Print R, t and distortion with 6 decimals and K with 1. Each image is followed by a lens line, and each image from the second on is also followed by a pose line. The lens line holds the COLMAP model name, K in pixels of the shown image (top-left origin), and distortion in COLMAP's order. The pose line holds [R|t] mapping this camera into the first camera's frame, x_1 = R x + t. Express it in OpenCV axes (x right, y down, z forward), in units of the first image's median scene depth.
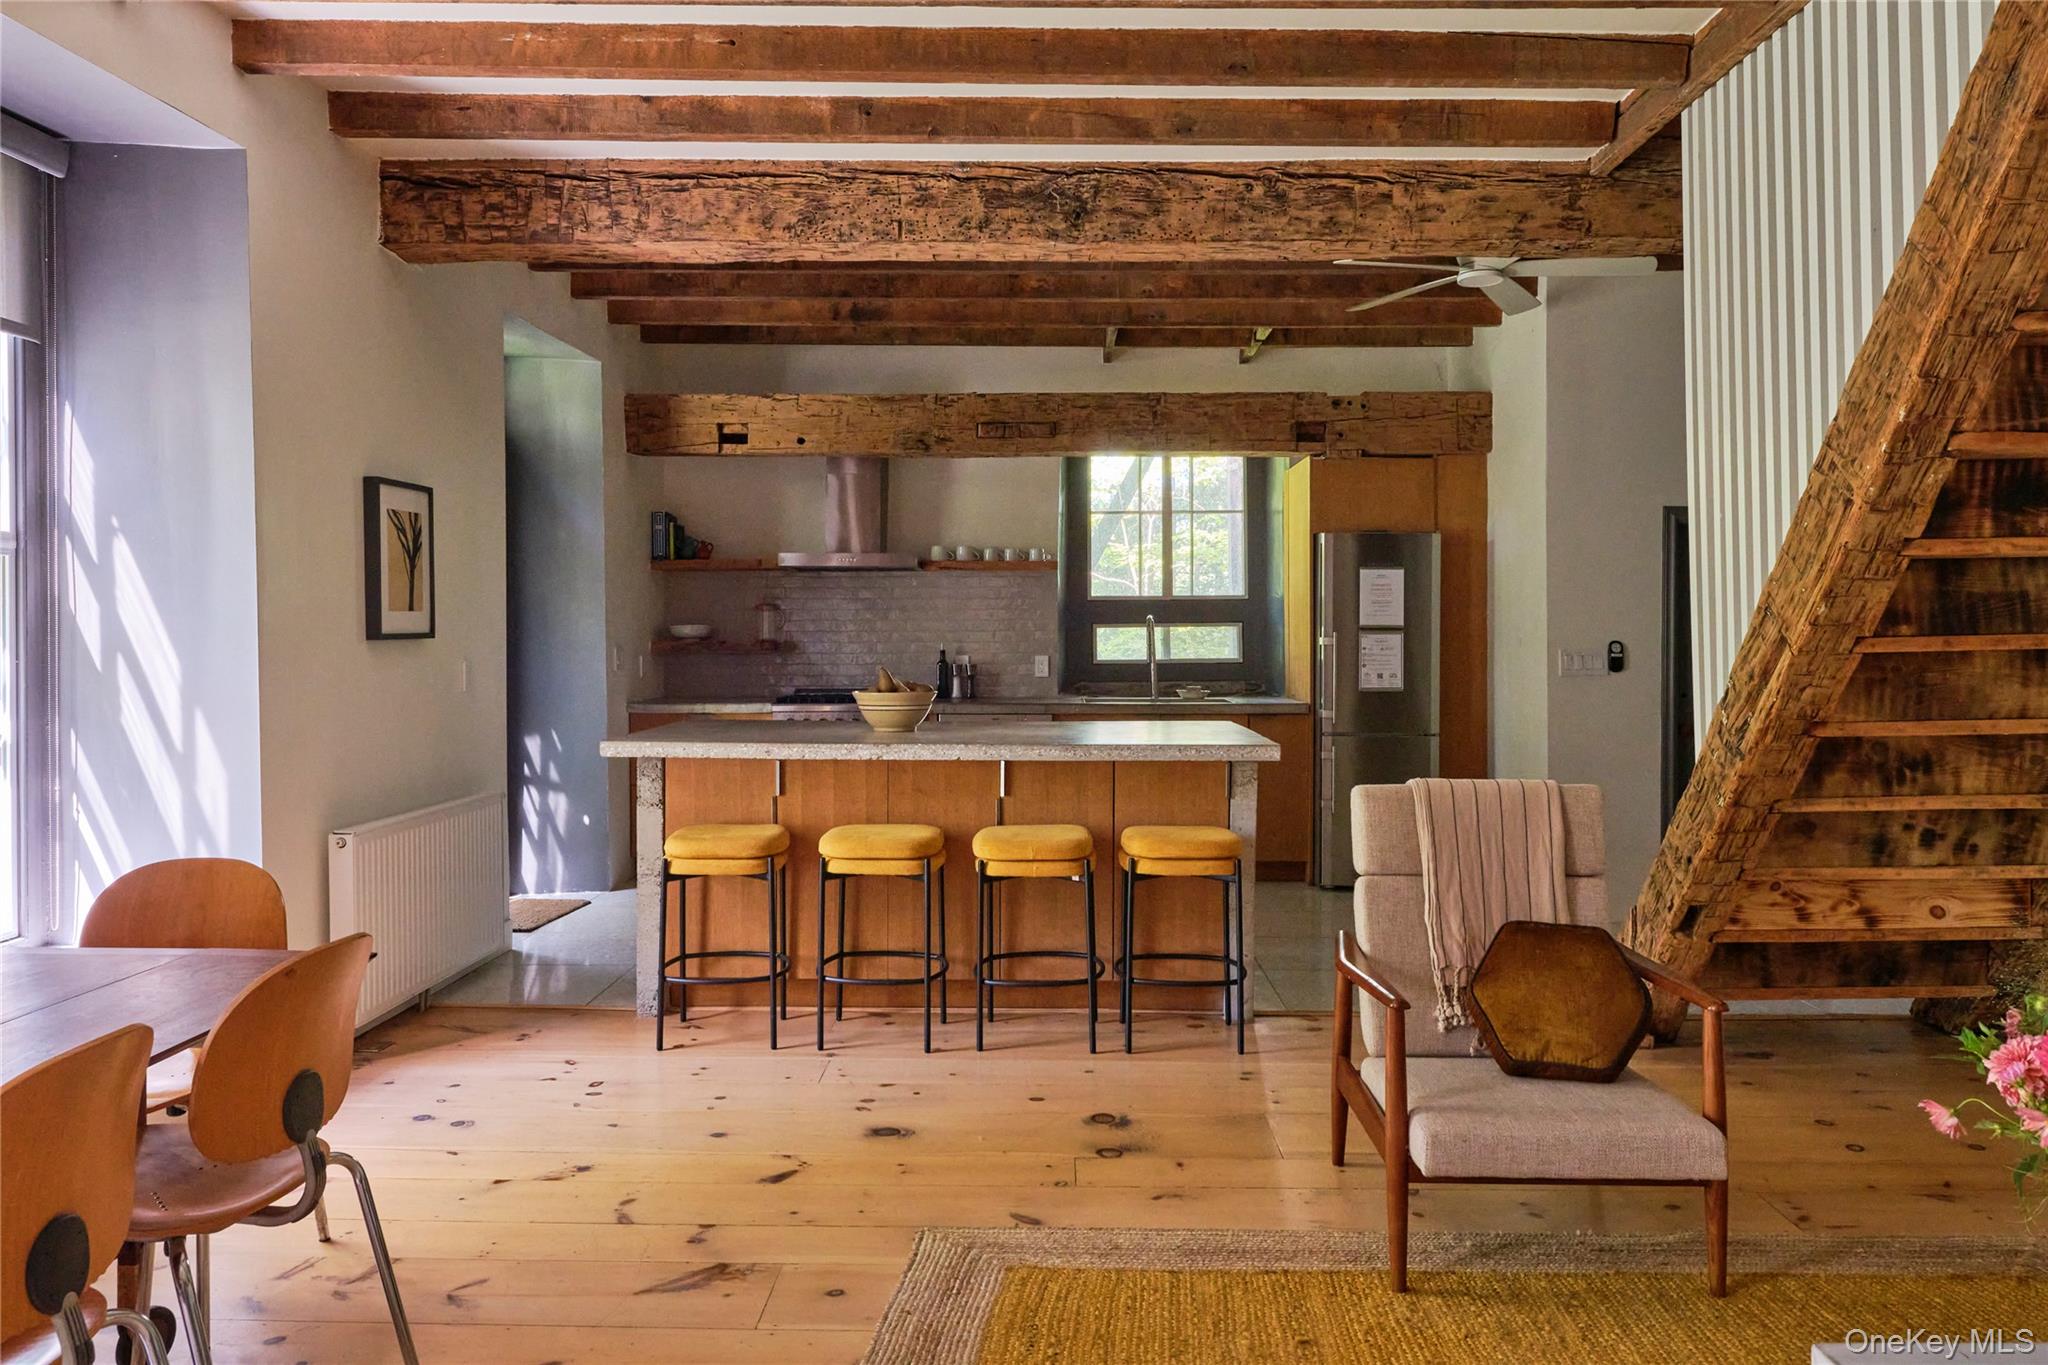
lens RADIAL K [[1330.6, 0, 1014.5], [0, 1330.6, 669.1], [0, 0, 1]] dist [0.000413, 0.001504]
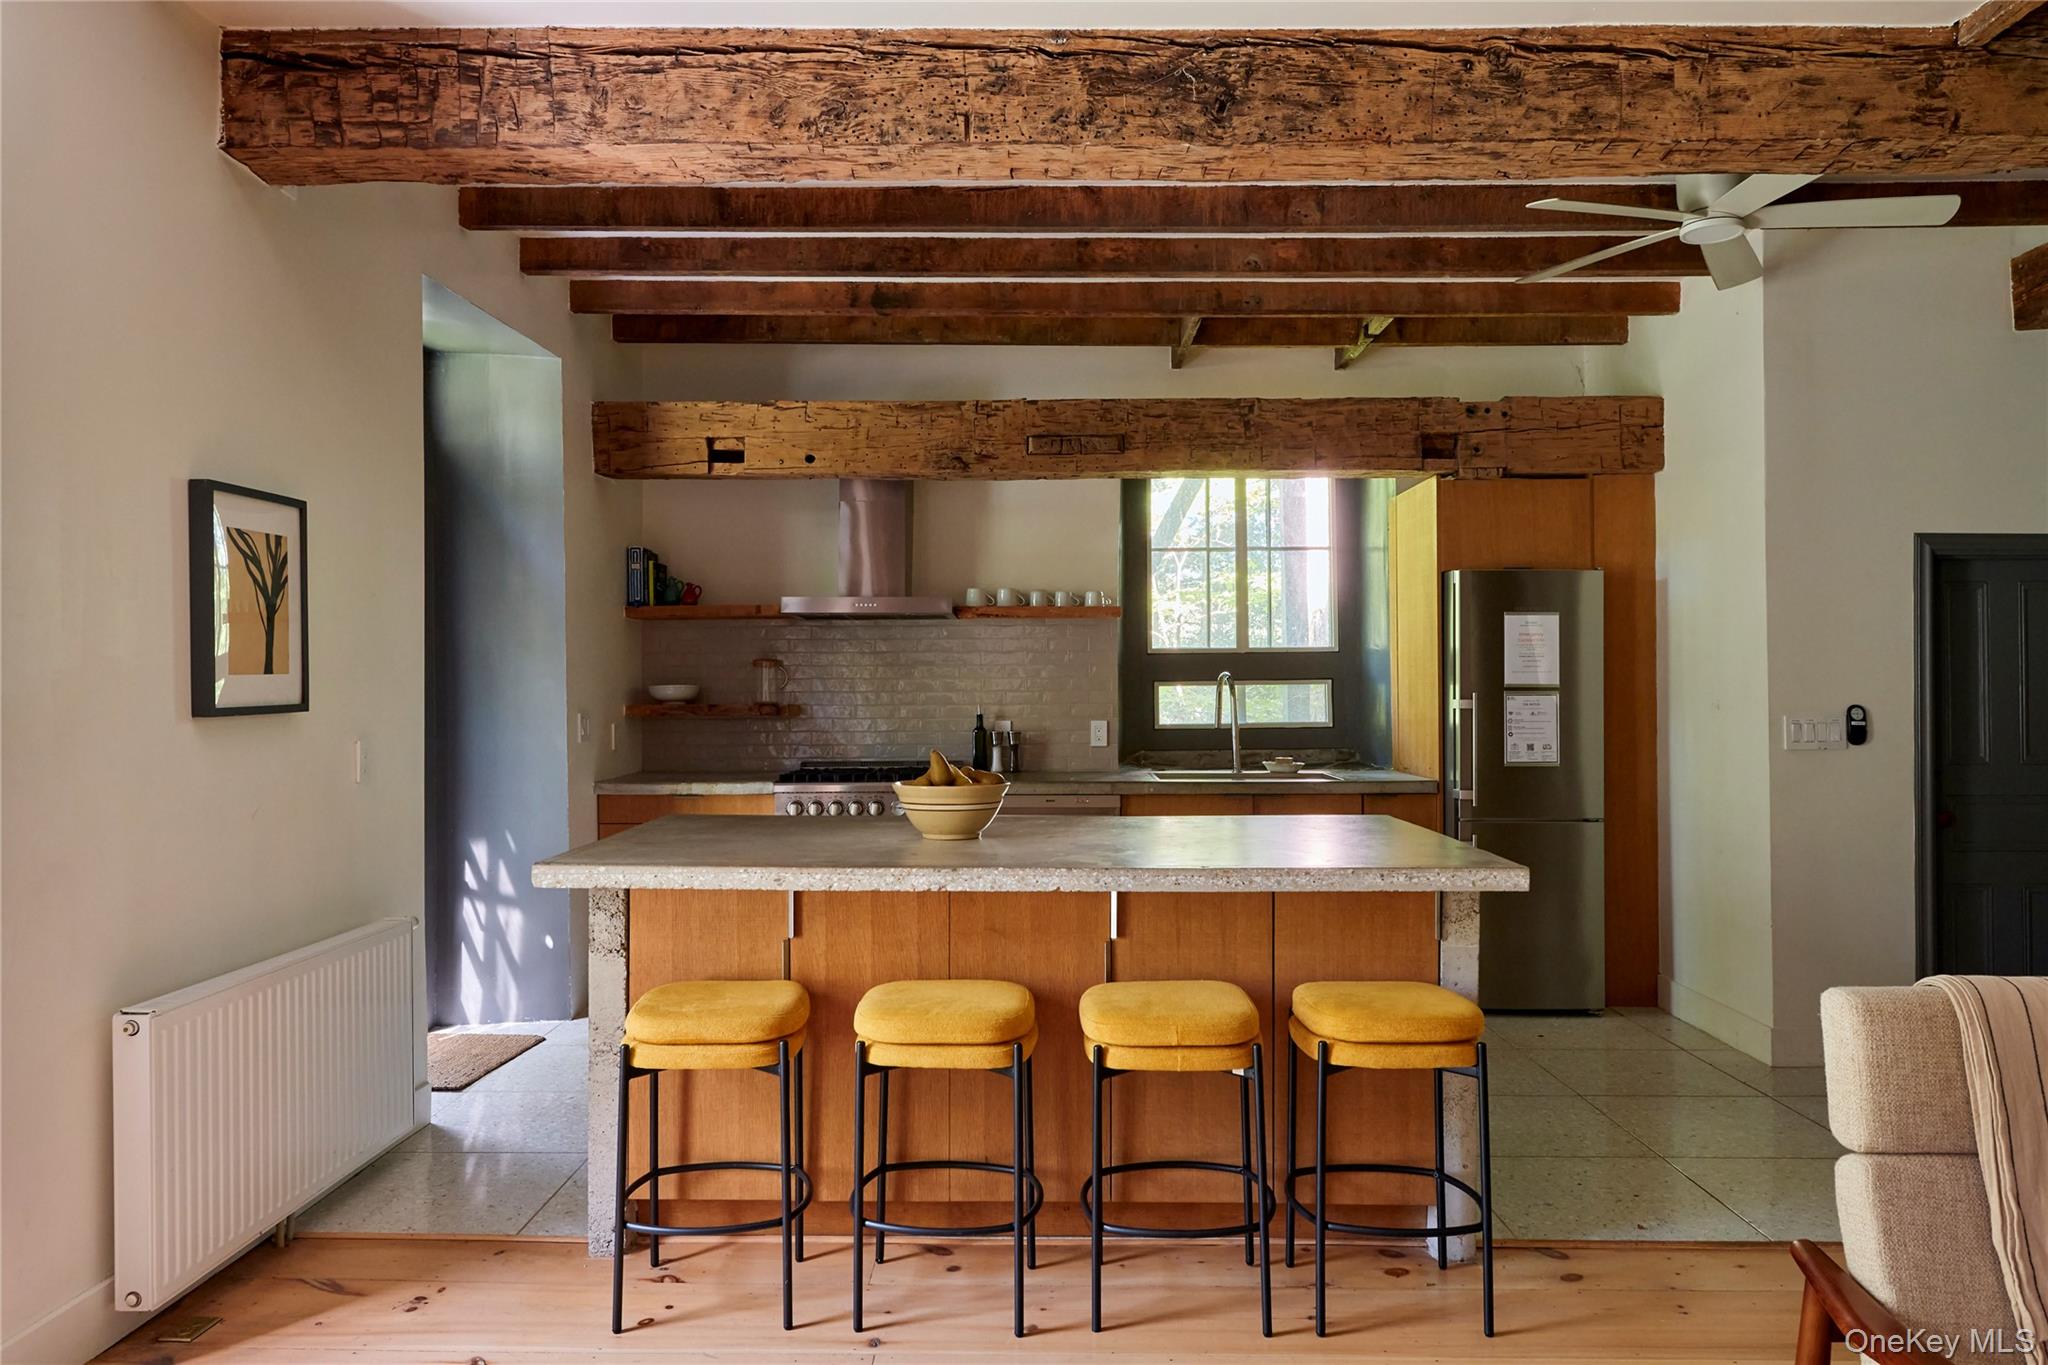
lens RADIAL K [[1330.6, 0, 1017.3], [0, 1330.6, 700.9], [0, 0, 1]] dist [0.000413, 0.001504]
pose [[0.999963, -0.002737, 0.008140, -0.066138], [0.002852, 0.999895, -0.014195, -0.019162], [-0.008100, 0.014218, 0.999866, 0.306031]]
